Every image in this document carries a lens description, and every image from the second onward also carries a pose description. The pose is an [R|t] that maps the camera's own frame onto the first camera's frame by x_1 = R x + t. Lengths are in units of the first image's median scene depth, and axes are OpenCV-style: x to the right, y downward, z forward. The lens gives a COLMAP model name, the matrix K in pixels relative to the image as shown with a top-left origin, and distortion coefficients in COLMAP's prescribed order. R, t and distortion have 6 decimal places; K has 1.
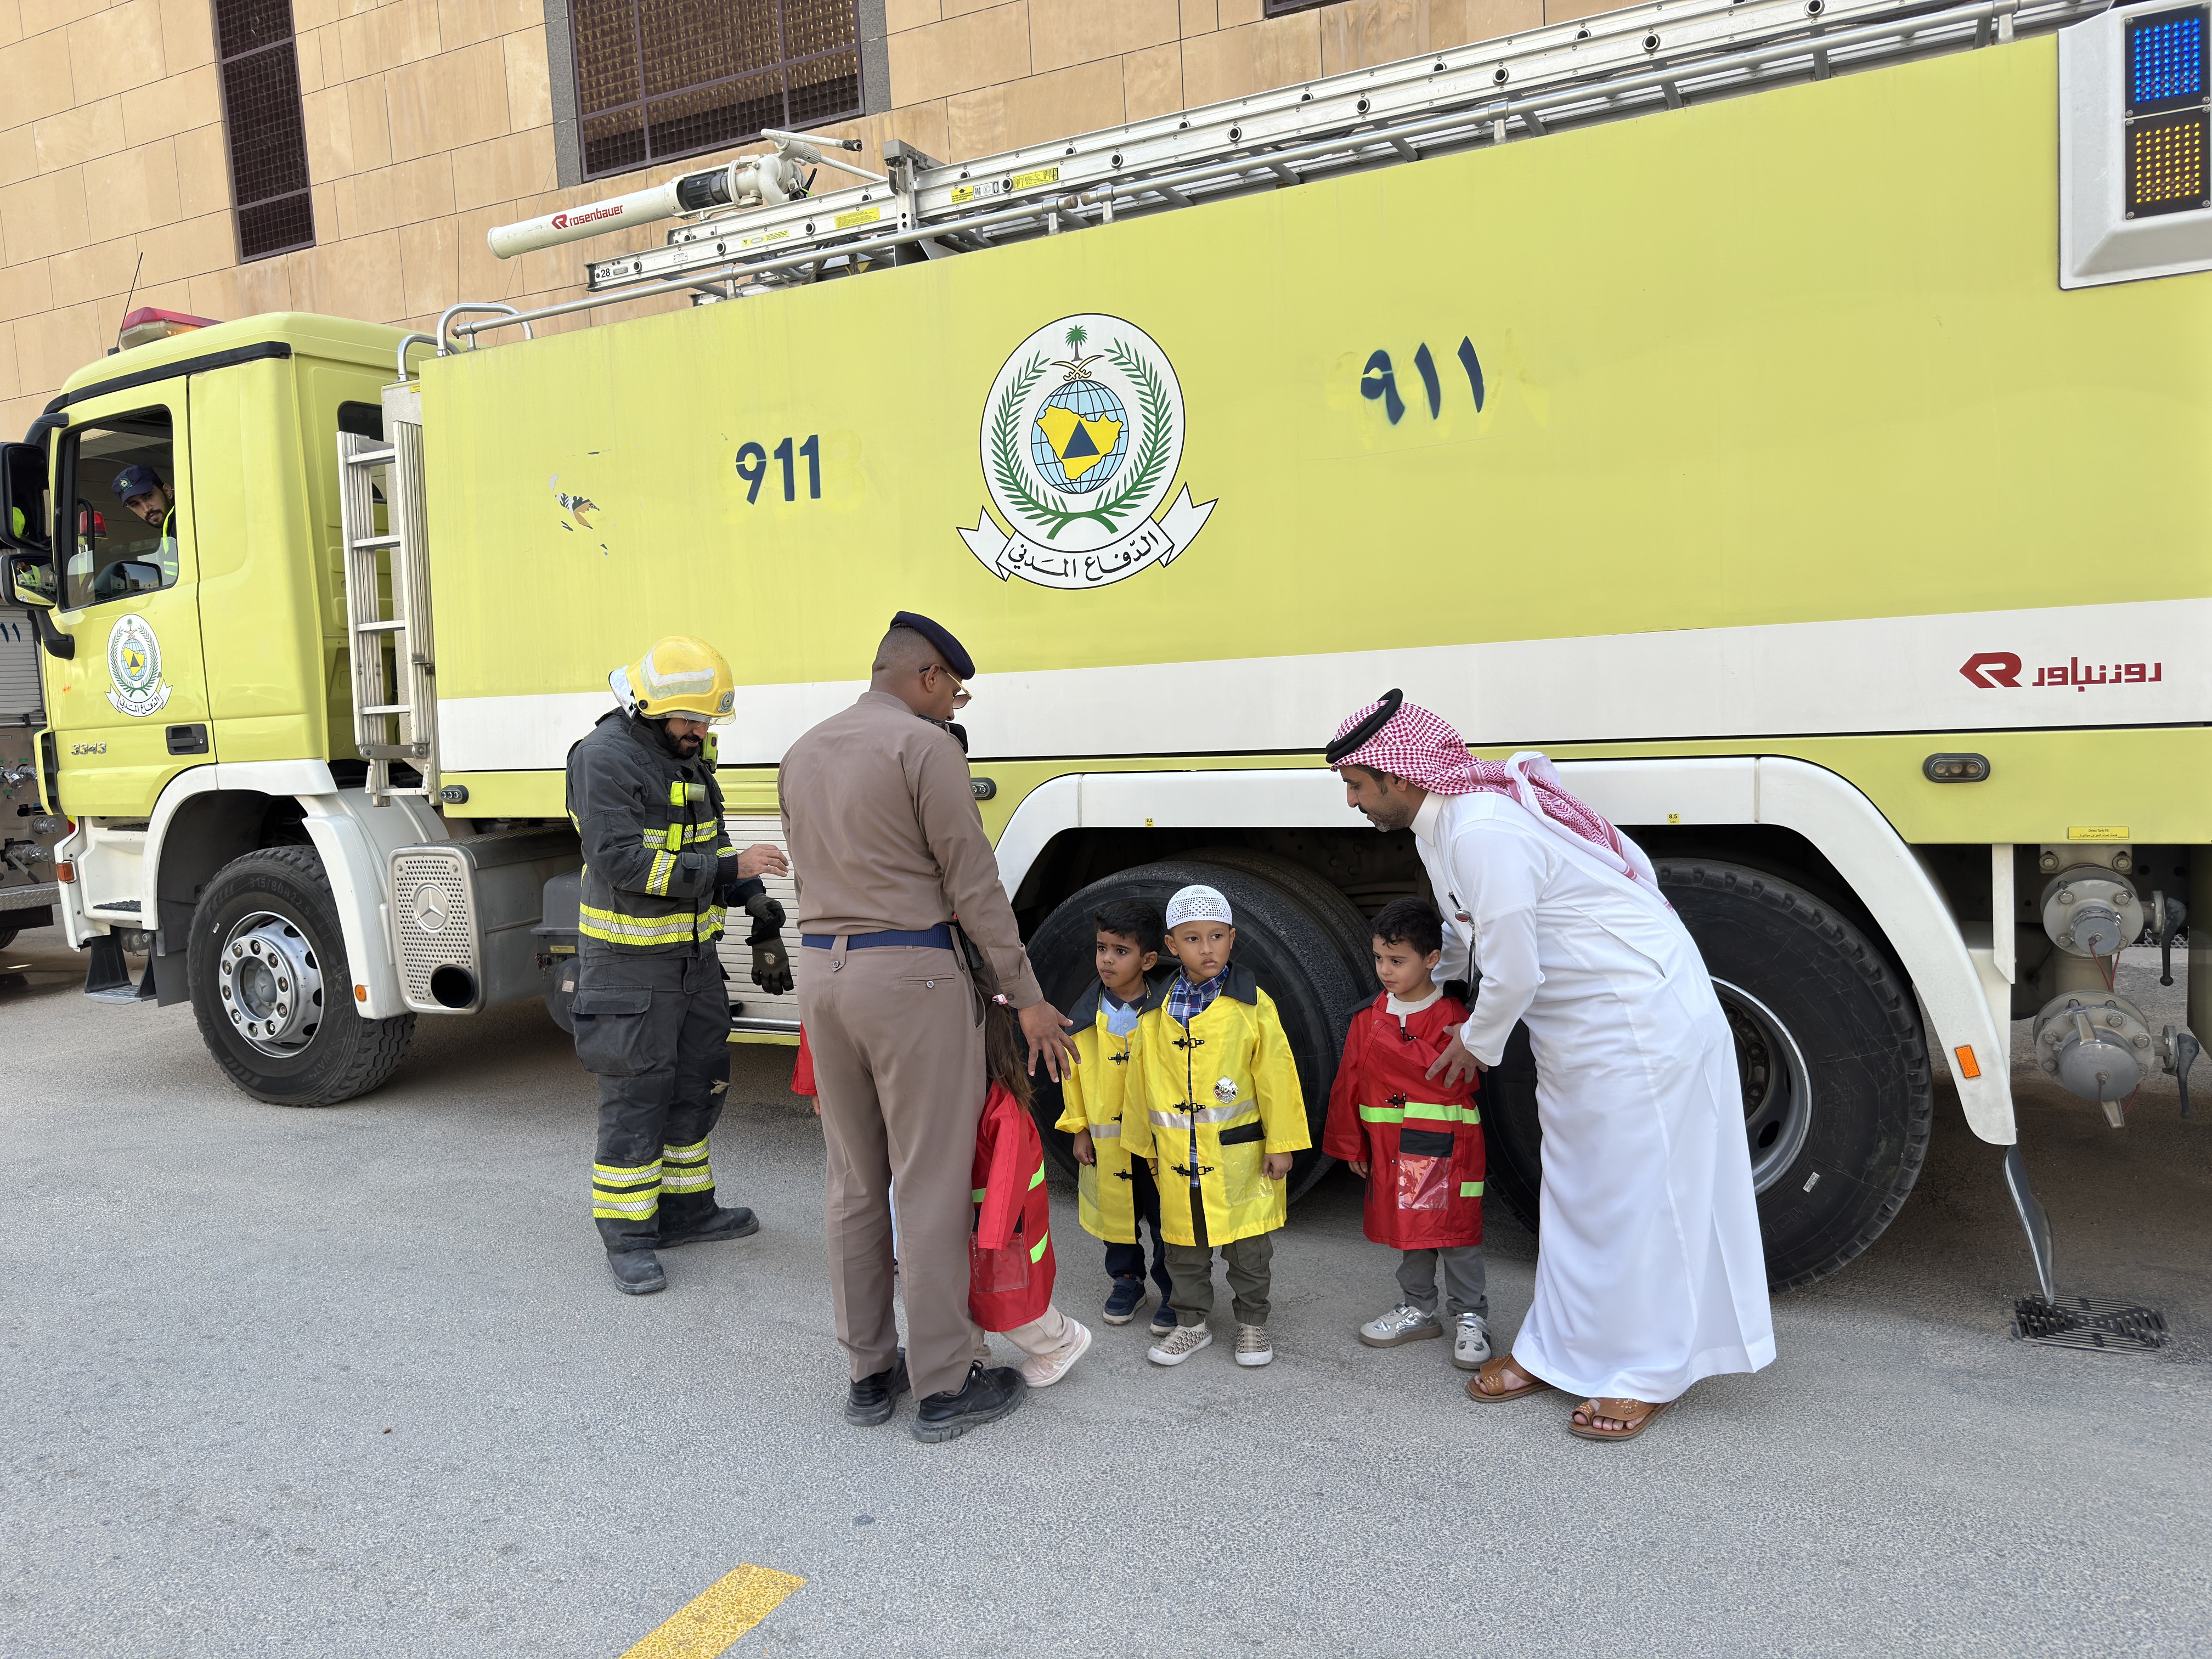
lens RADIAL K [[1587.3, 0, 1106.0], [0, 1587.3, 829.5], [0, 0, 1]] dist [0.028012, -0.038001]
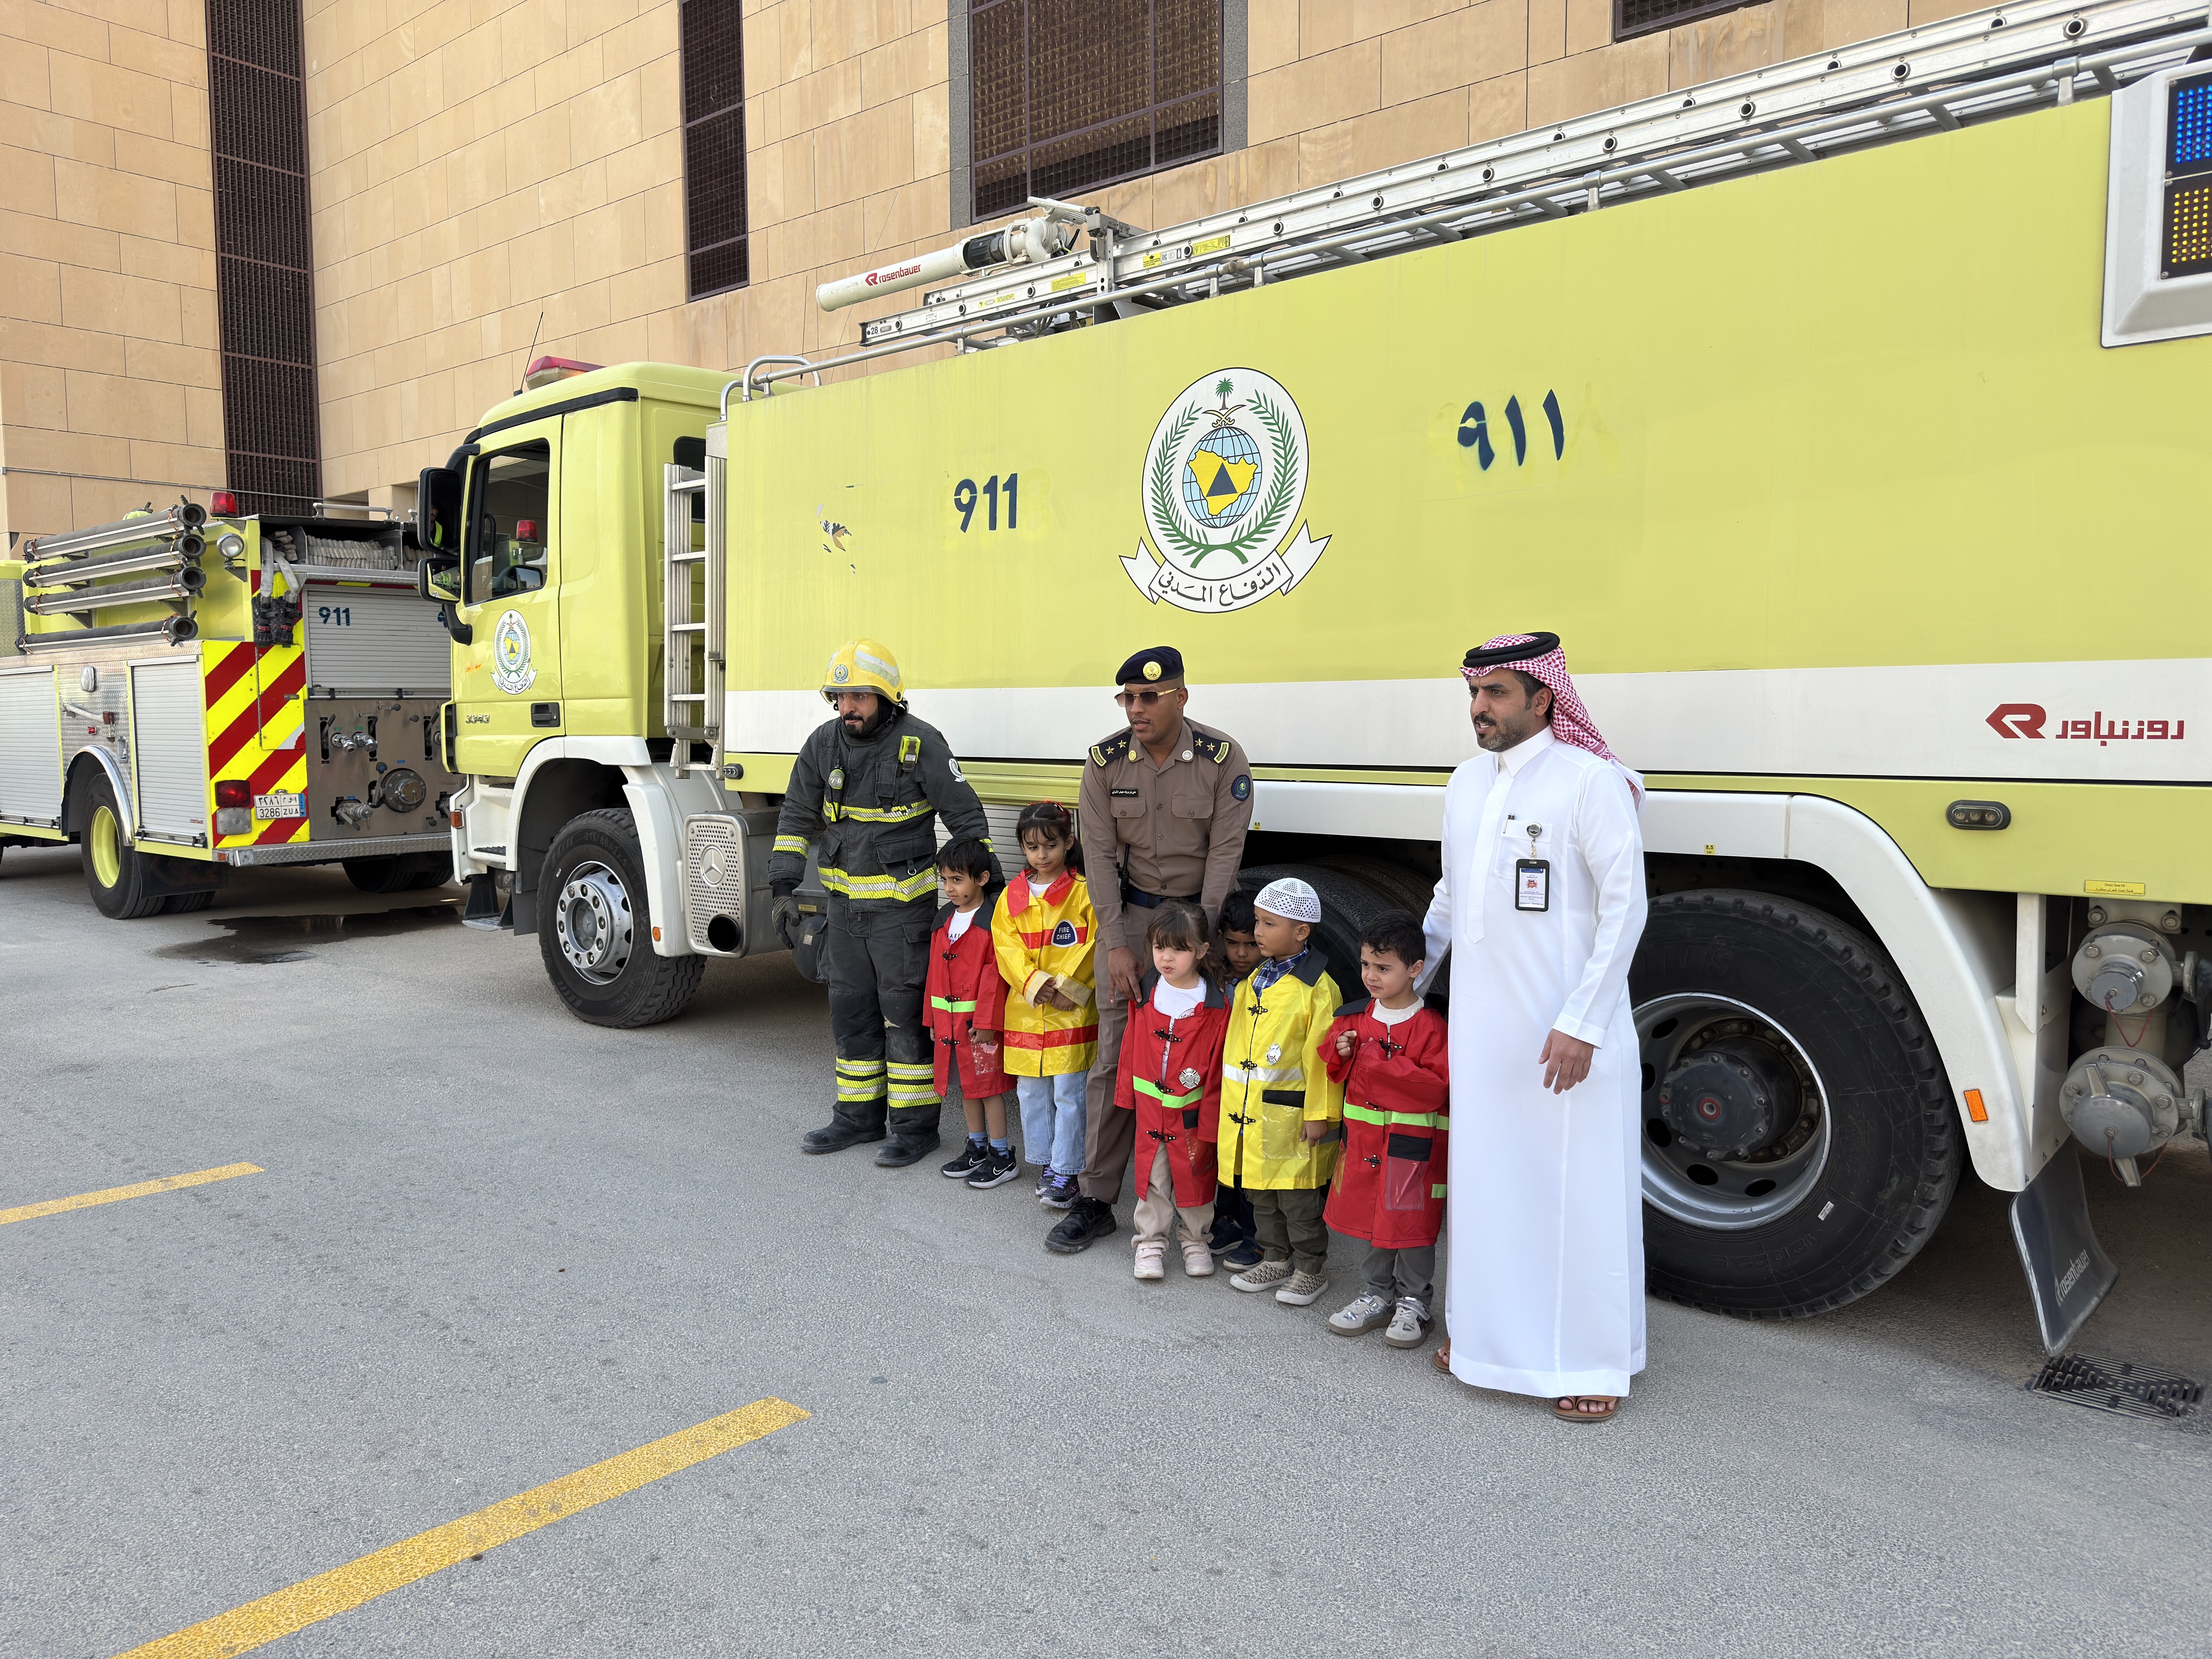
lens RADIAL K [[1583.9, 0, 1120.0], [0, 1583.9, 812.6], [0, 0, 1]] dist [0.034387, -0.041569]
pose [[0.969685, 0.058002, -0.237375, 0.146322], [-0.061973, 0.998035, -0.009296, 0.001825], [0.236369, 0.023725, 0.971374, -0.070143]]
